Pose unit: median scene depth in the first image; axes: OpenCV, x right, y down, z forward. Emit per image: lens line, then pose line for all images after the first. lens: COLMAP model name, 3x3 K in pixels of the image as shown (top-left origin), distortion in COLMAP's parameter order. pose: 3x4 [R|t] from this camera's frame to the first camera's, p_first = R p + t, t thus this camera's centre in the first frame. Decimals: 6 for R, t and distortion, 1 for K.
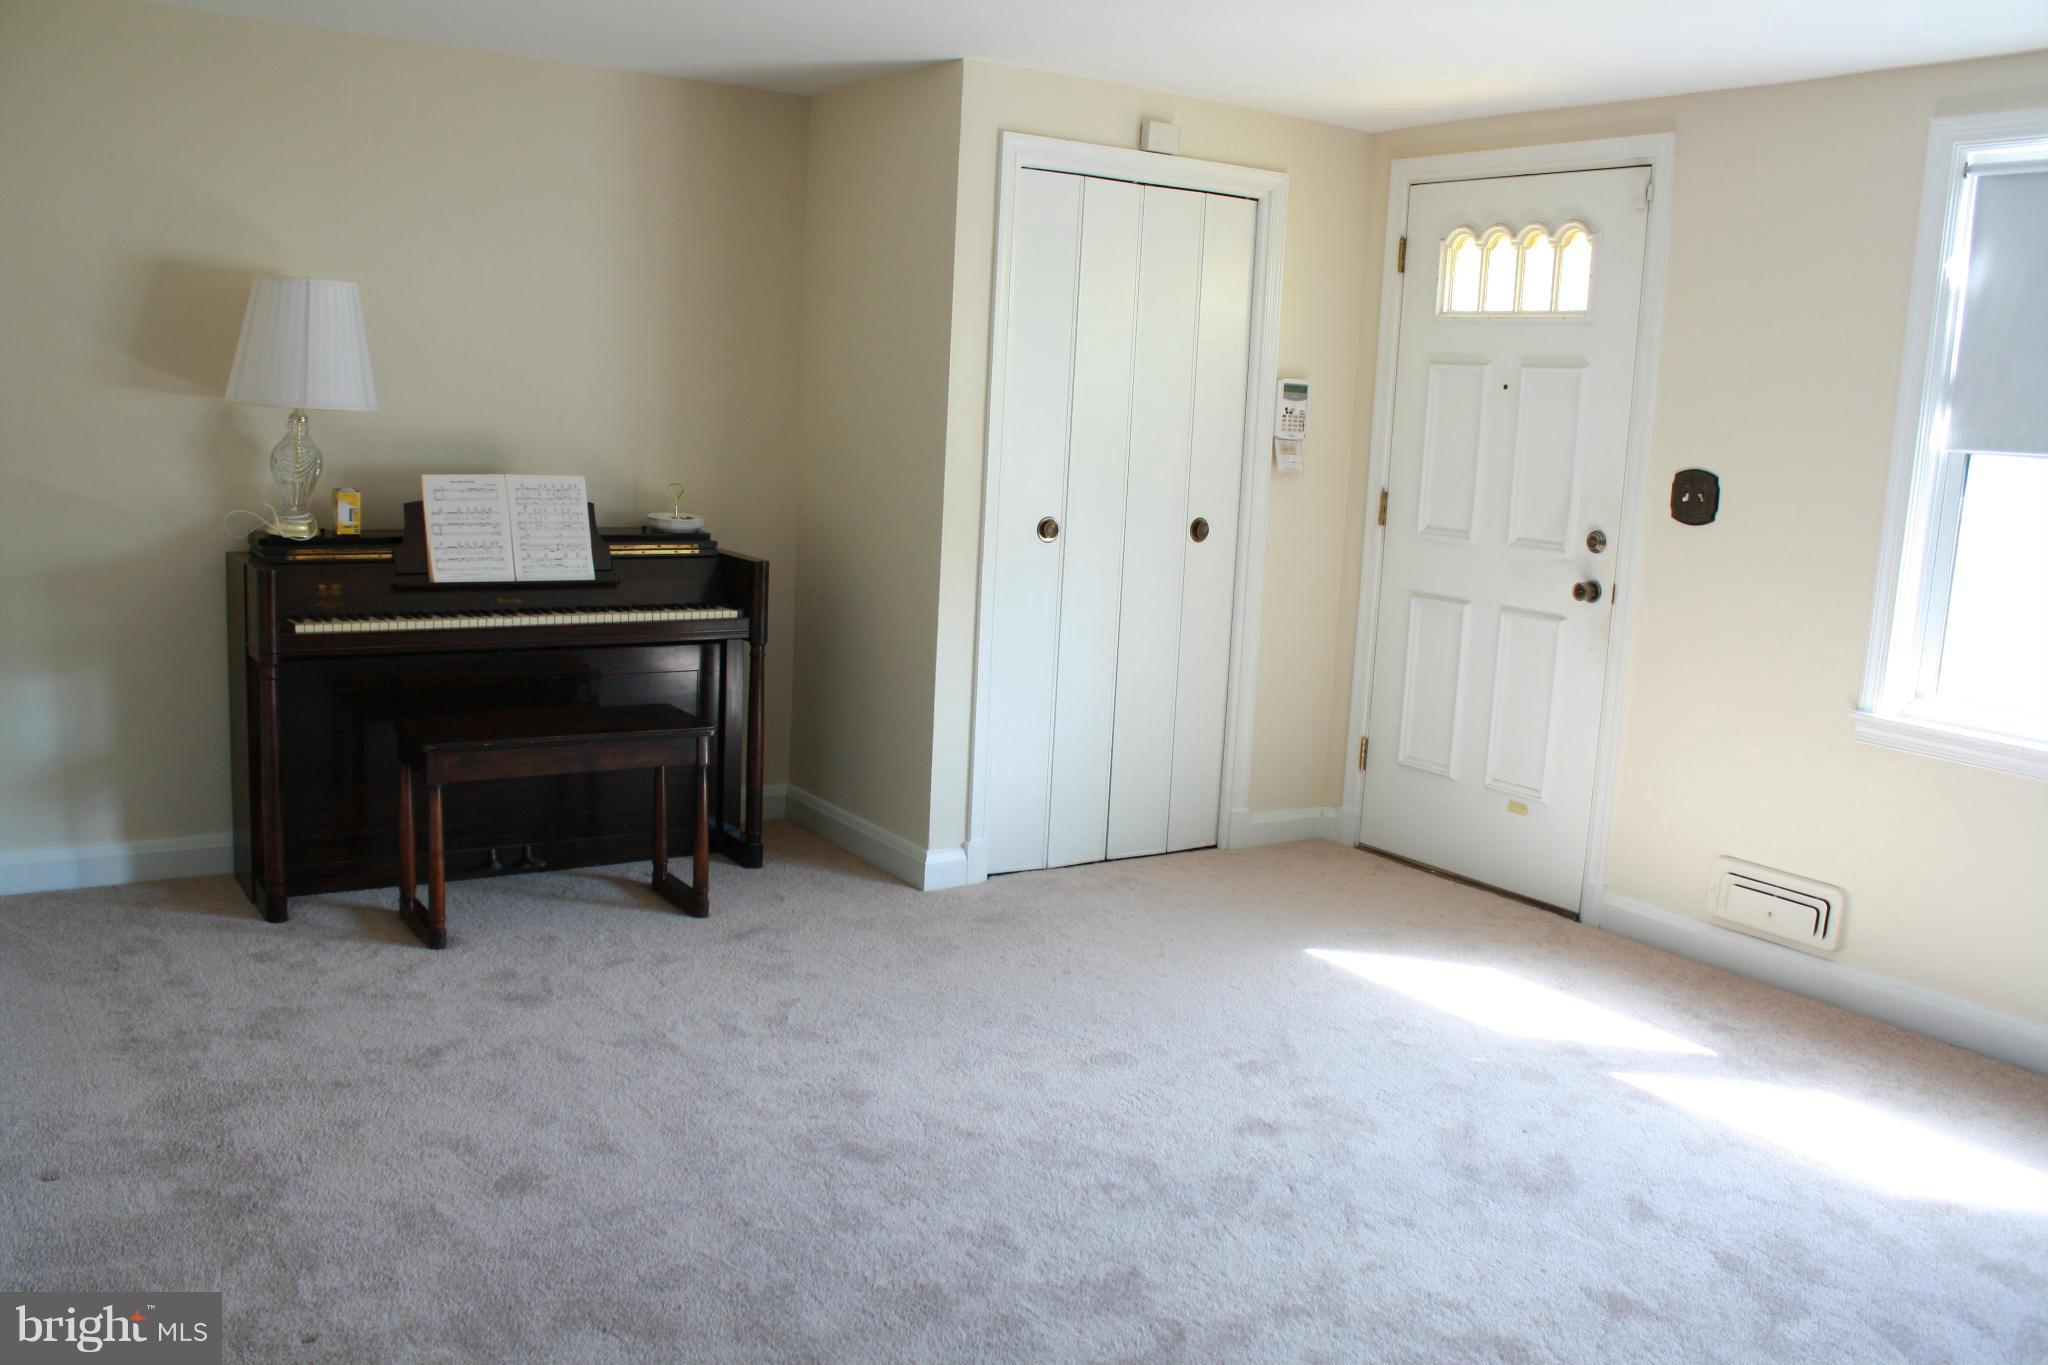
lens RADIAL K [[1714.7, 0, 1021.6], [0, 1714.7, 688.5], [0, 0, 1]] dist [-0.168474, 0.156693]
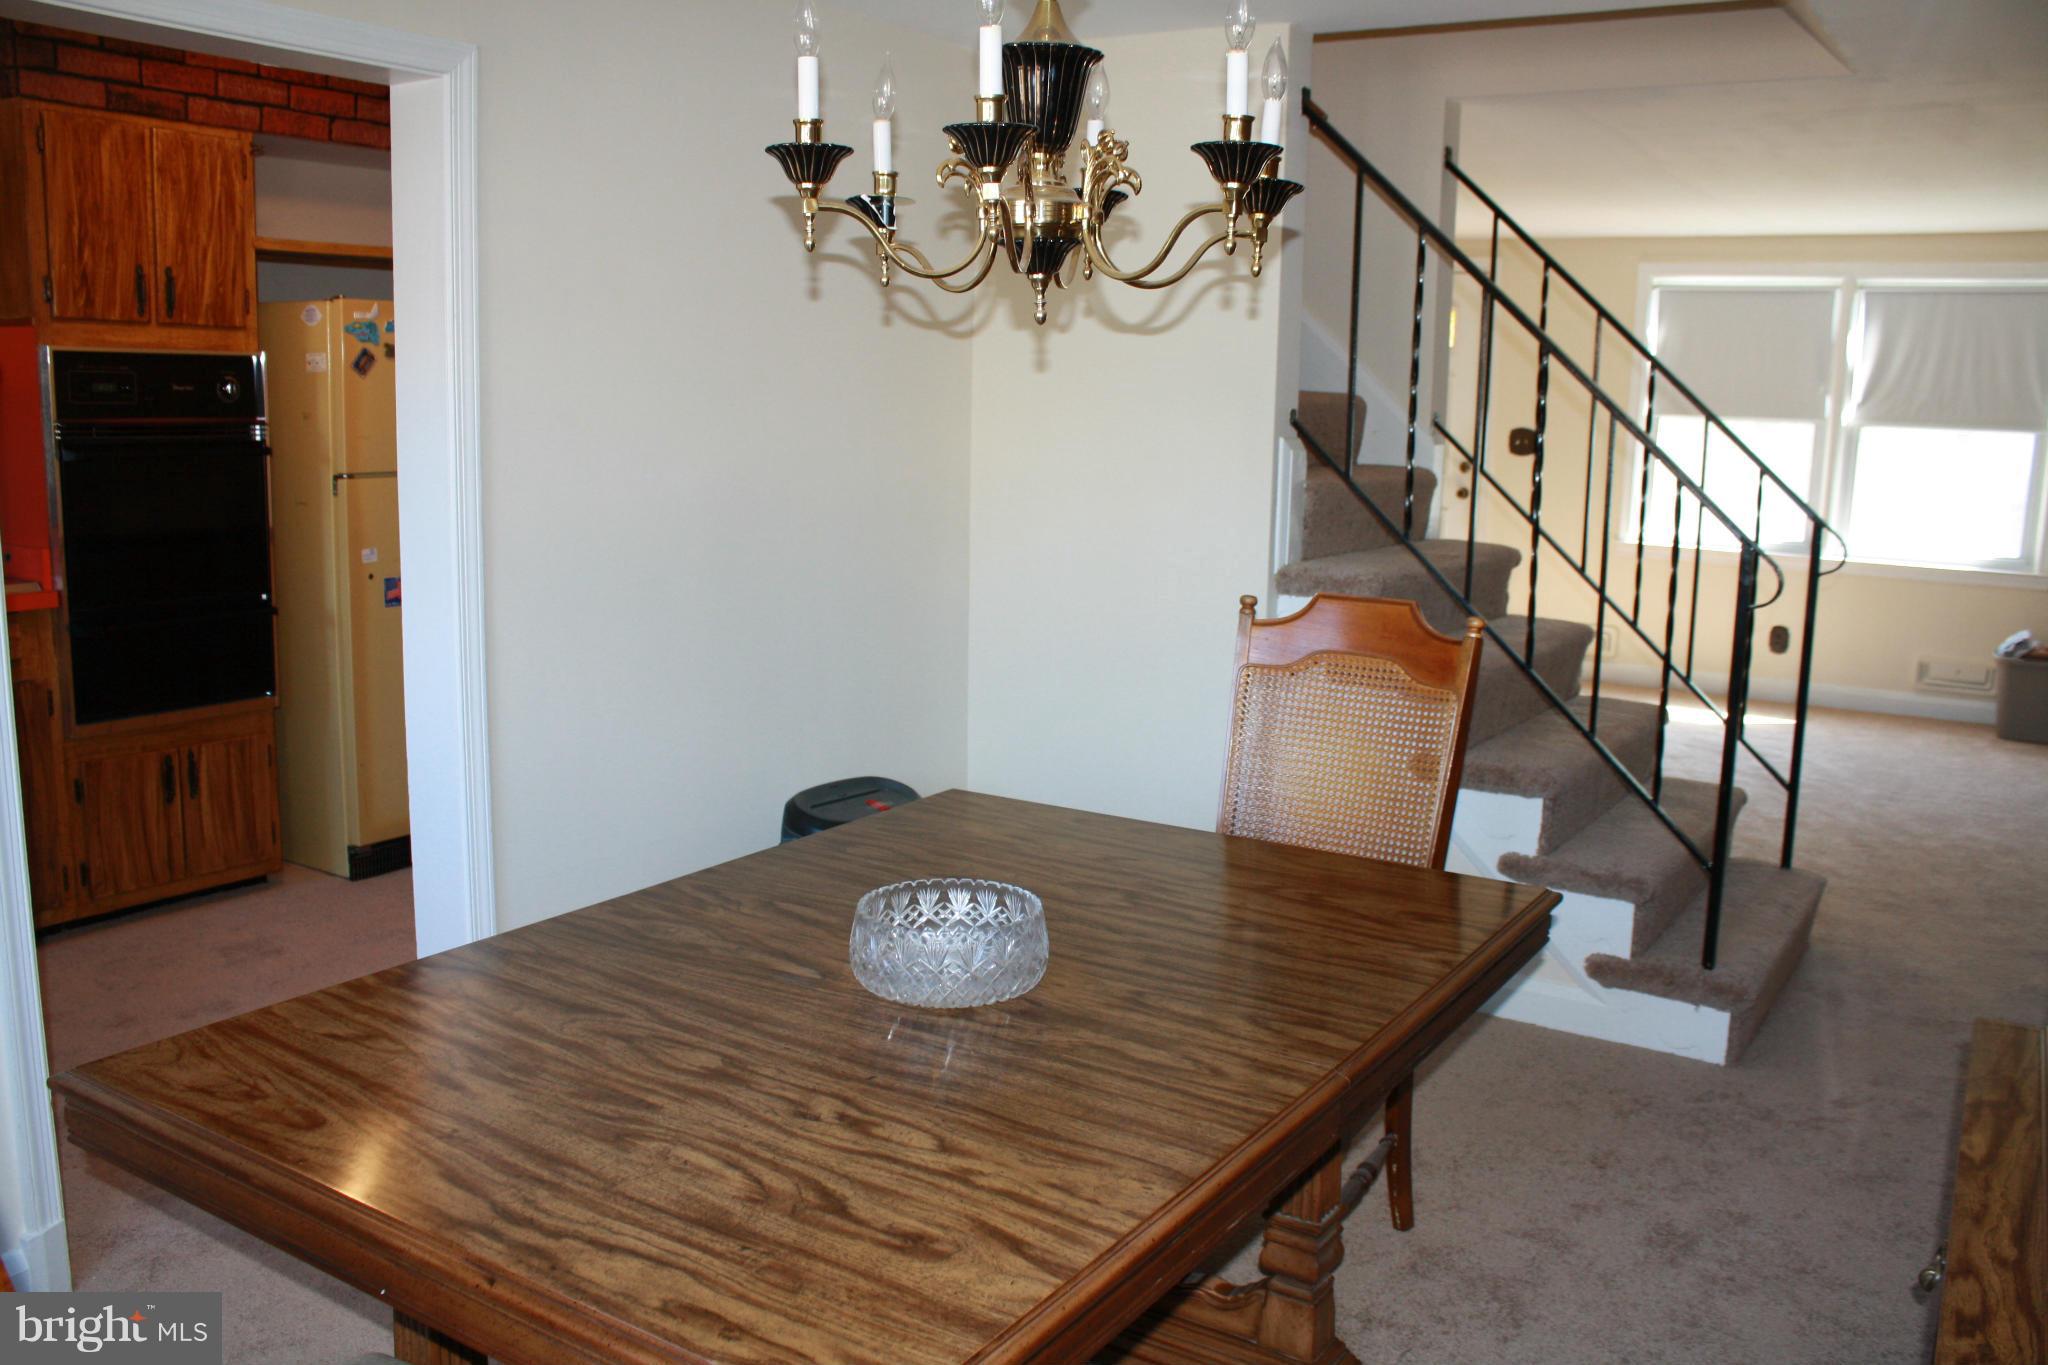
lens RADIAL K [[1714.7, 0, 1021.6], [0, 1714.7, 688.5], [0, 0, 1]] dist [-0.168474, 0.156693]
pose [[0.908034, -0.099828, 0.406828, -1.284570], [0.094855, 0.994963, 0.032429, 0.073395], [-0.408016, 0.009143, 0.912929, -0.765786]]
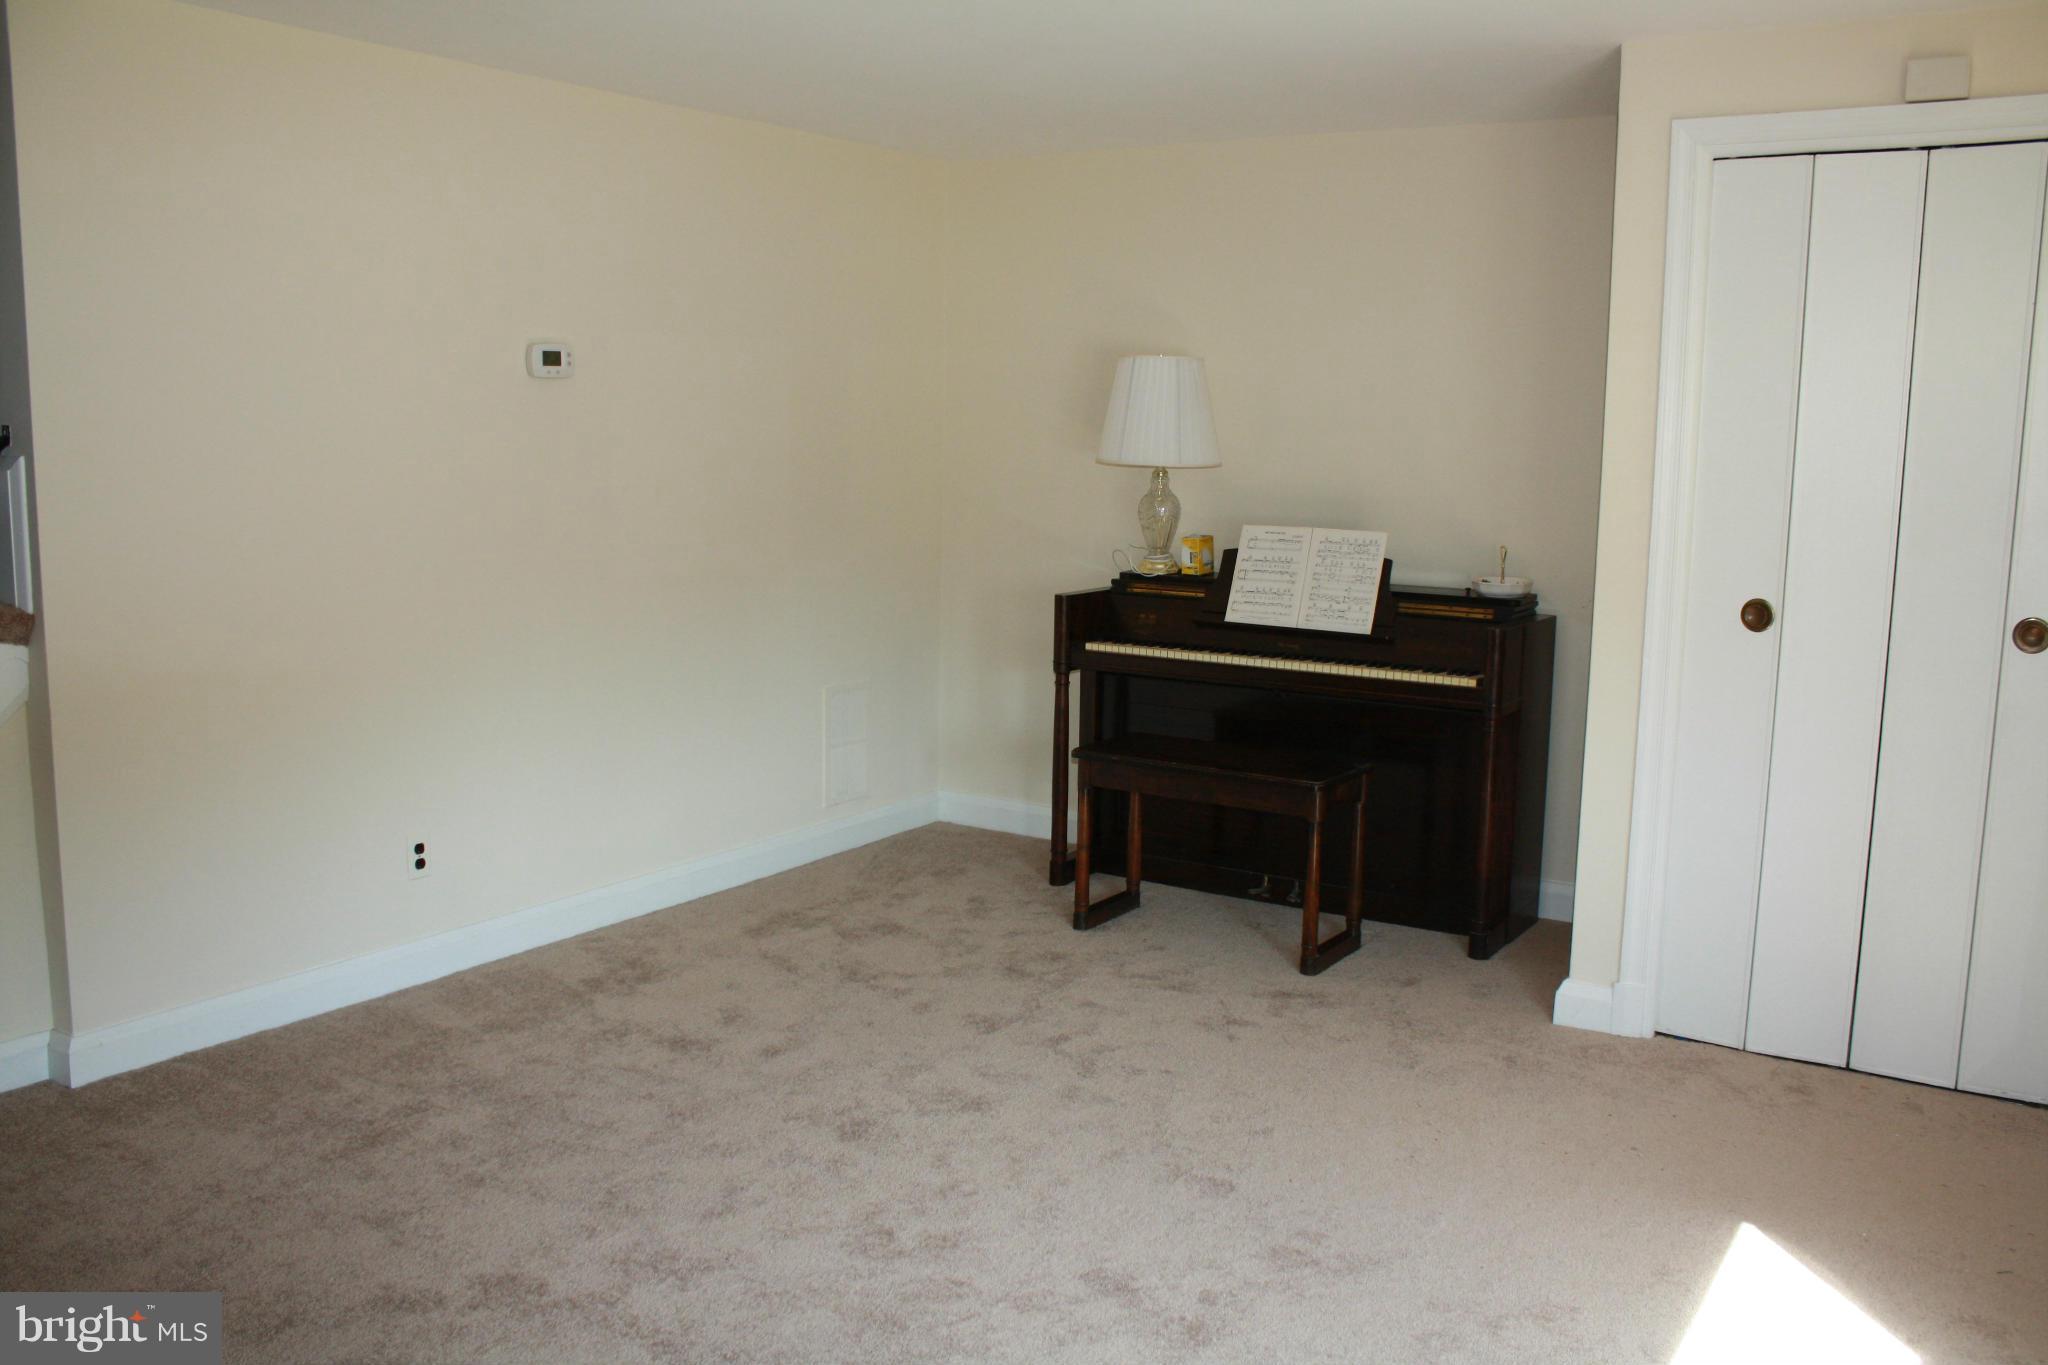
lens RADIAL K [[1714.7, 0, 1021.6], [0, 1714.7, 688.5], [0, 0, 1]] dist [-0.168474, 0.156693]
pose [[0.405445, 0.096991, -0.908959, 0.611508], [-0.145734, 0.988496, 0.040472, -0.044486], [0.902428, 0.116057, 0.414915, 0.408830]]
